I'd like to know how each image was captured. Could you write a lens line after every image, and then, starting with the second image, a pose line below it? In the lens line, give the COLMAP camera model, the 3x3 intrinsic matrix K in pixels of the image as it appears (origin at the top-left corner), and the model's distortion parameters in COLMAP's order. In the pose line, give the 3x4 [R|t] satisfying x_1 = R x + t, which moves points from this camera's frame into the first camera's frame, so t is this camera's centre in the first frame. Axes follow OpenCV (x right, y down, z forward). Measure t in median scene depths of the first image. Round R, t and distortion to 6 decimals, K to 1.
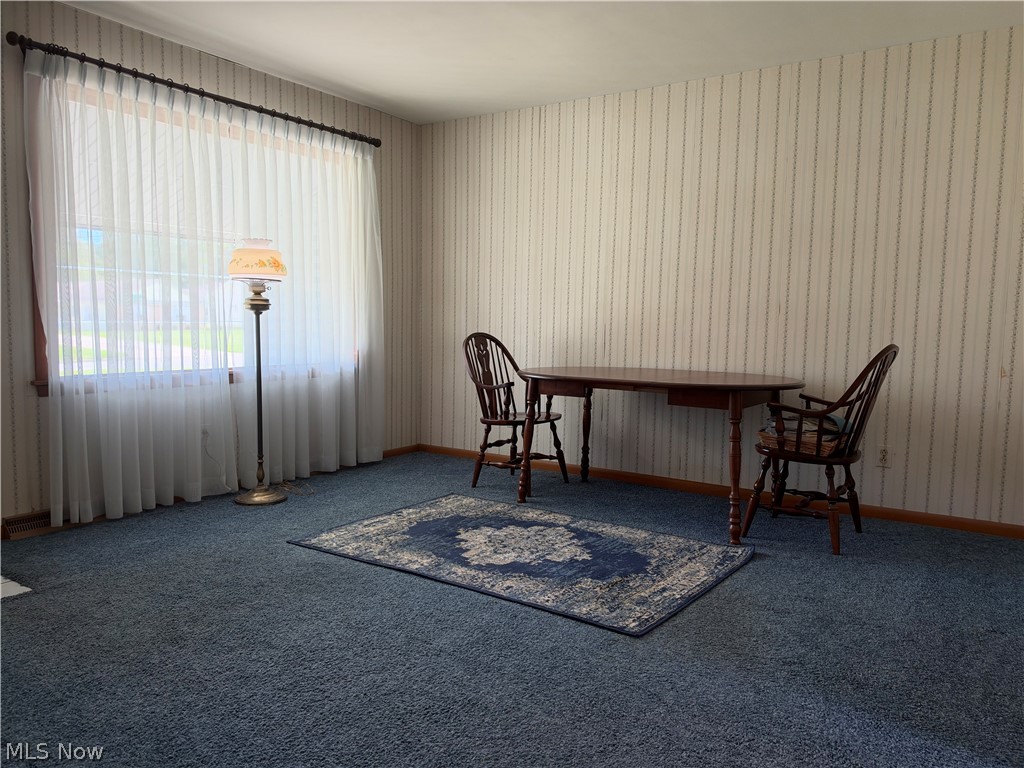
lens RADIAL K [[732.3, 0, 512.0], [0, 732.3, 384.0], [0, 0, 1]] dist [0.088827, -0.074076]
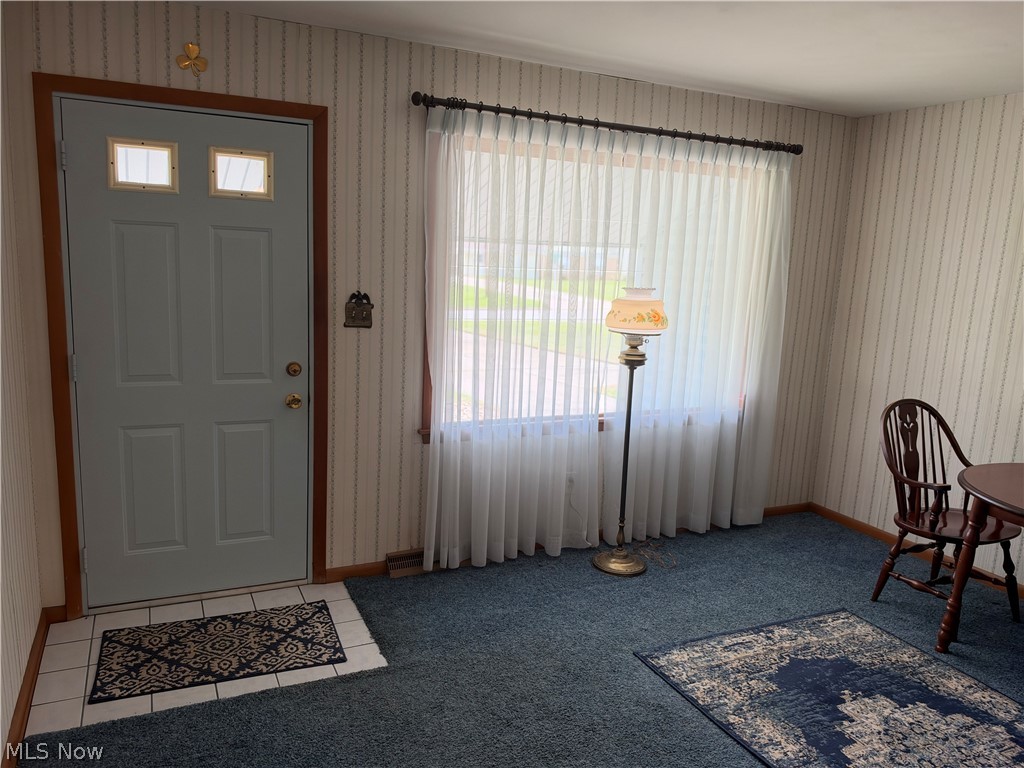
lens RADIAL K [[771.4, 0, 531.1], [0, 771.4, 387.0], [0, 0, 1]] dist [-0.008378, 0.026759]
pose [[0.877031, 0.116038, -0.466209, -0.018370], [-0.080950, 0.992211, 0.094676, -0.152444], [0.473564, -0.045295, 0.879594, 0.134629]]
